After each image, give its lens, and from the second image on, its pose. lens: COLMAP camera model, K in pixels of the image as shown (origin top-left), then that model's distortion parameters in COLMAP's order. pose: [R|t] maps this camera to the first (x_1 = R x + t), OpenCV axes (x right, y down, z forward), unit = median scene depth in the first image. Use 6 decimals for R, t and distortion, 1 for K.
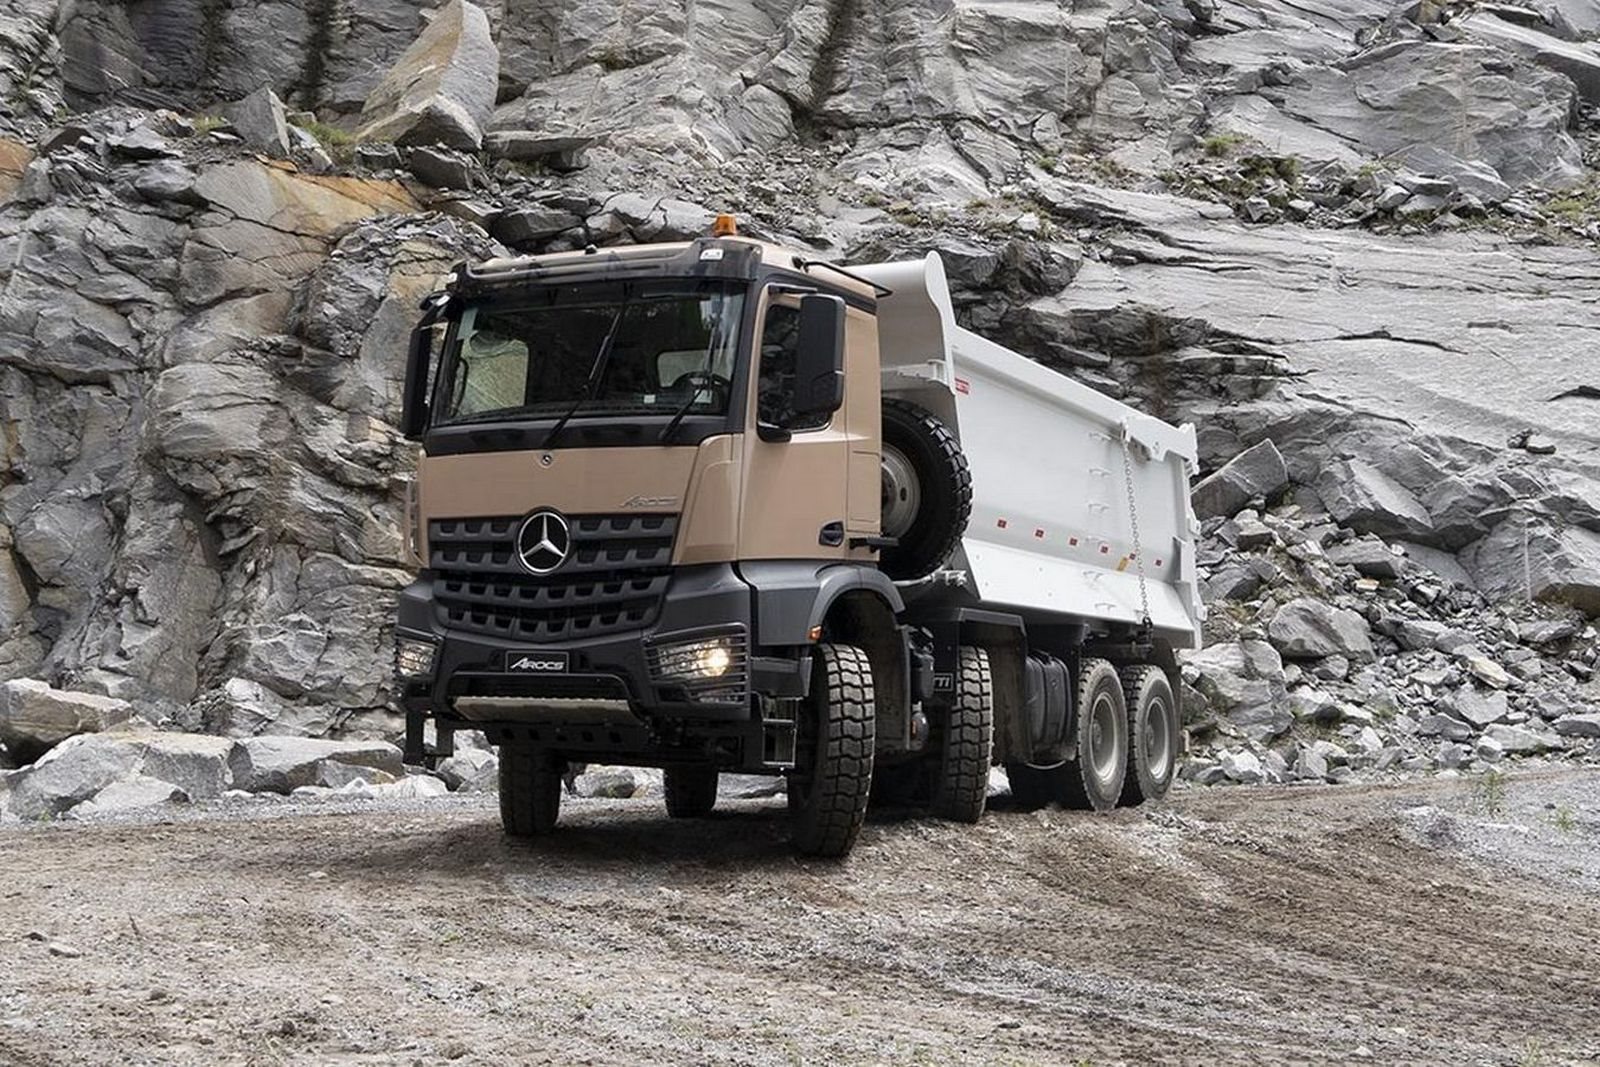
lens RADIAL K [[1899.4, 0, 800.0], [0, 1899.4, 533.5], [0, 0, 1]] dist [0.126960, 0.003944]
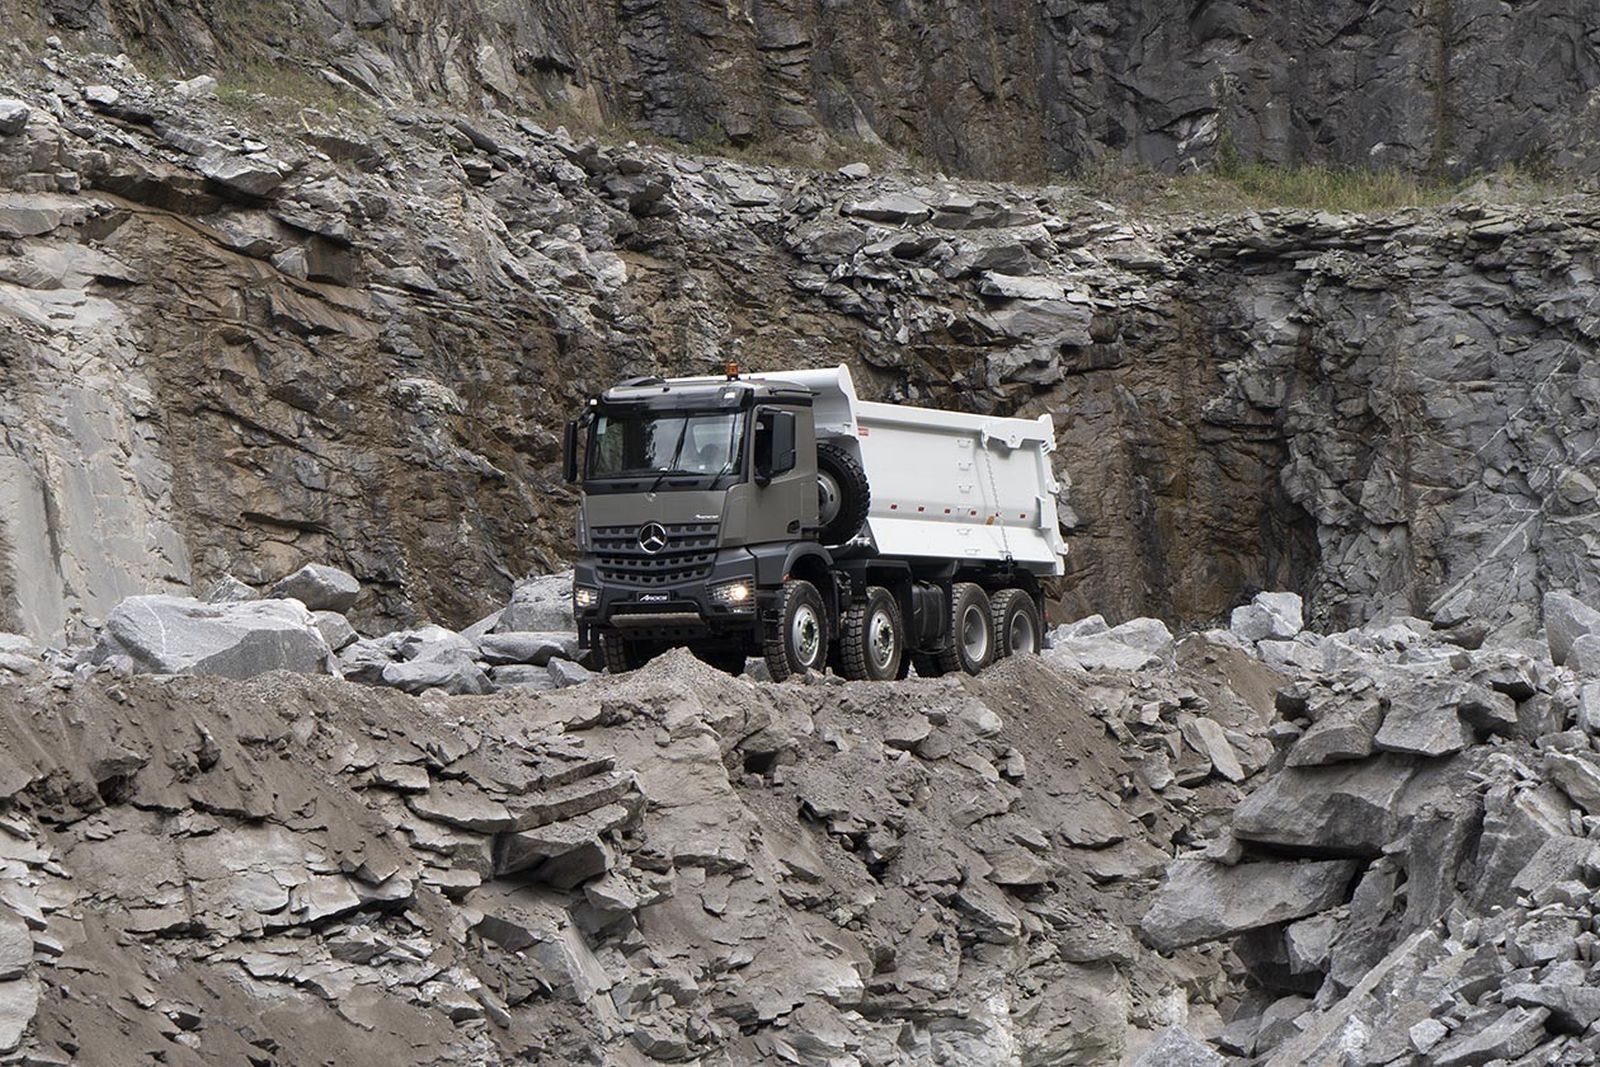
lens RADIAL K [[5270.7, 0, 800.0], [0, 5270.7, 533.5], [0, 0, 1]] dist [-0.222263, -0.600300]
pose [[0.999133, -0.038808, 0.015078, -0.057860], [0.038011, 0.998028, 0.049949, -0.262343], [-0.016987, -0.049332, 0.998638, -4.404342]]
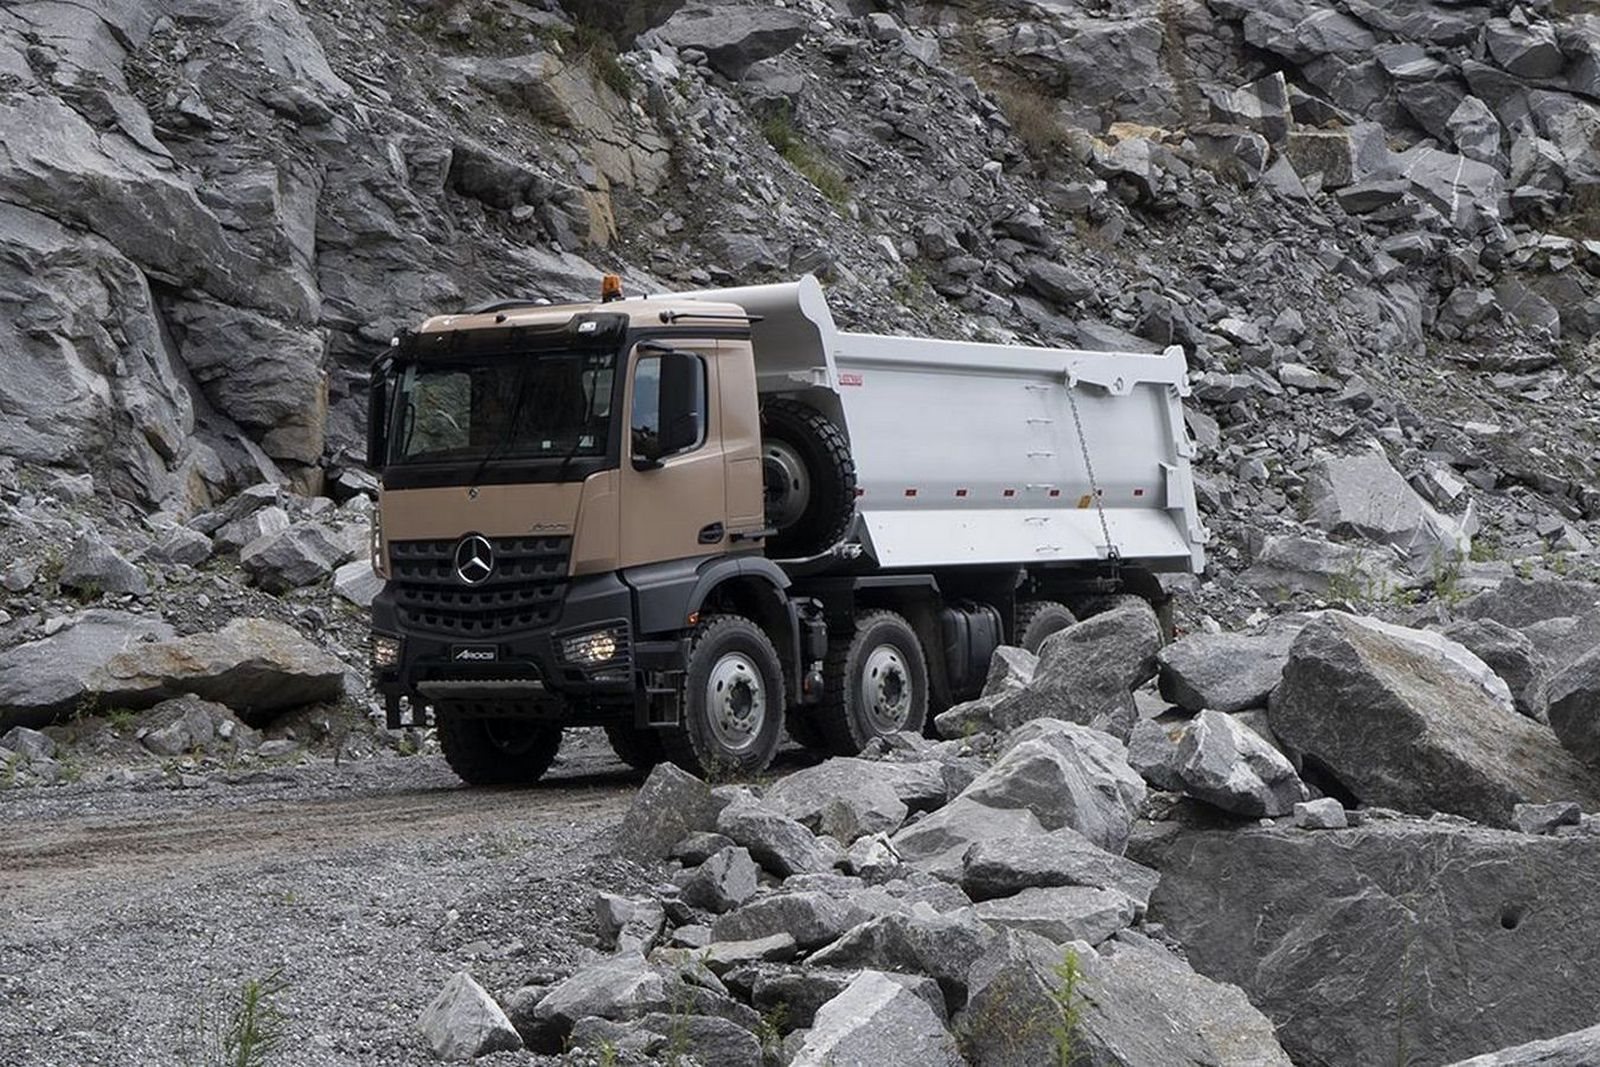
lens RADIAL K [[3165.7, 0, 800.0], [0, 3165.7, 533.5], [0, 0, 1]] dist [0.029069, 0.045004]
pose [[0.990958, -0.052752, -0.123367, 0.323908], [0.062249, 0.995281, 0.074442, -0.147800], [0.118857, -0.081448, 0.989565, -1.008078]]
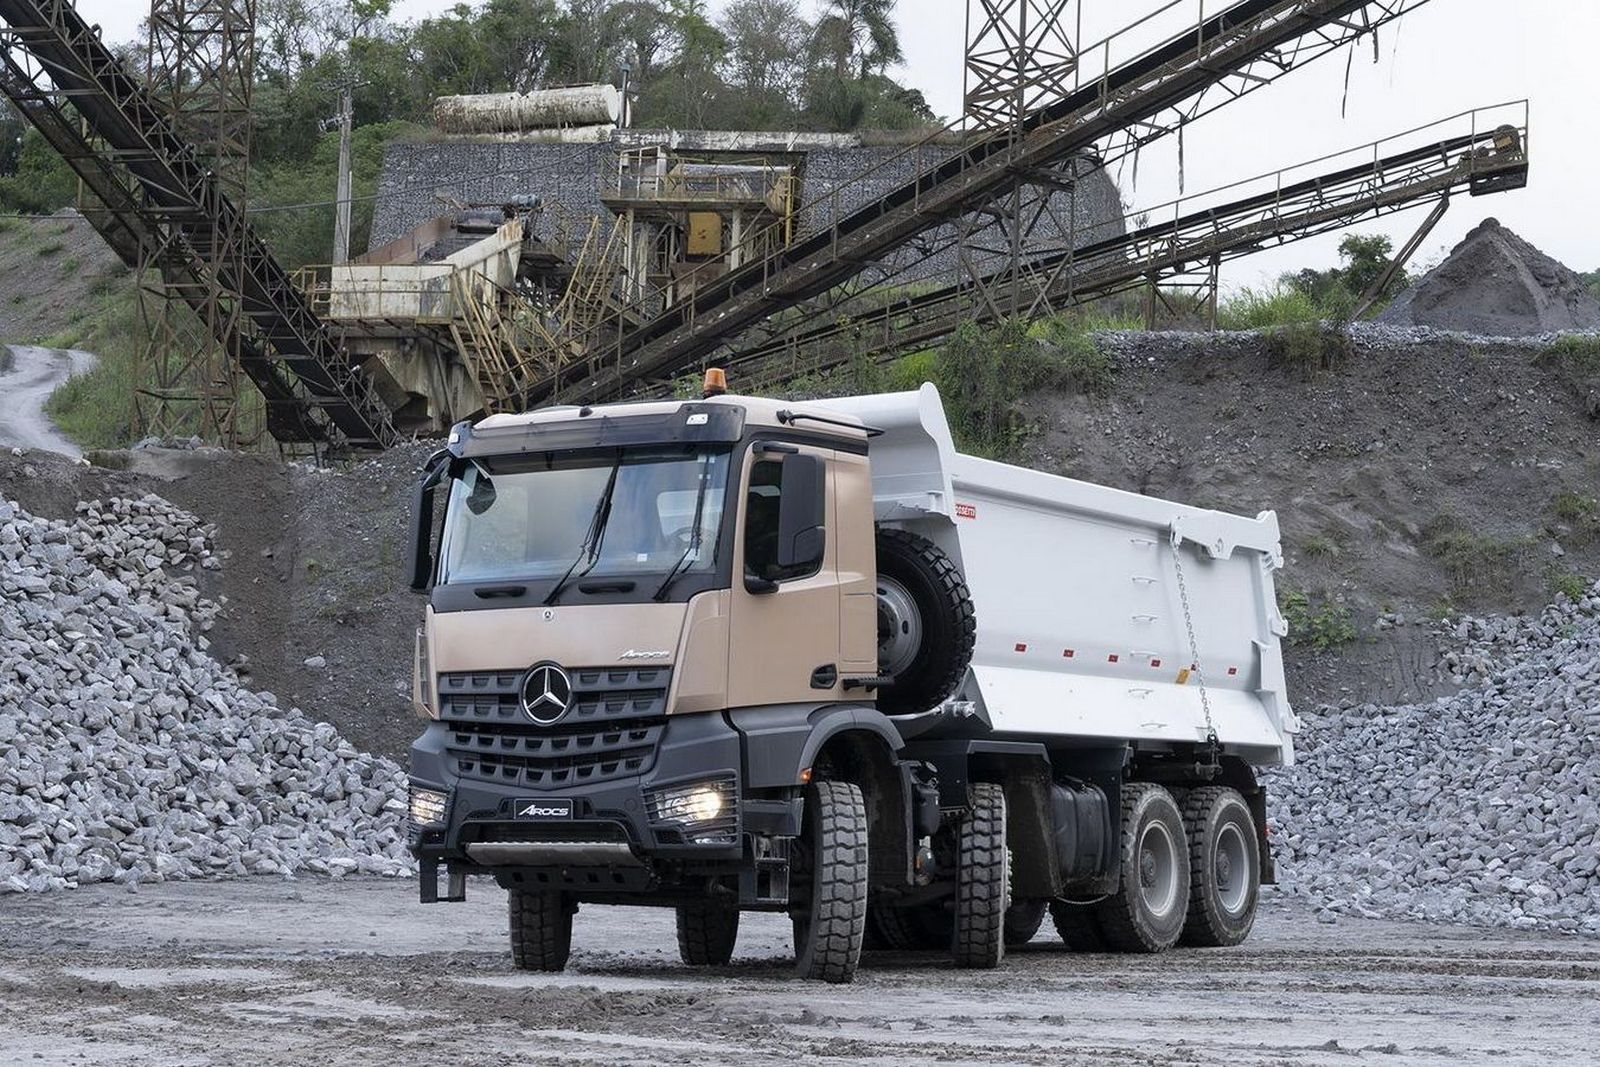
lens RADIAL K [[3009.8, 0, 800.0], [0, 3009.8, 533.5], [0, 0, 1]] dist [-0.004173, 0.030777]
pose [[0.998328, -0.029762, -0.049556, 0.086573], [0.029260, 0.999513, -0.010839, -0.059567], [0.049854, 0.009371, 0.998713, -0.626419]]
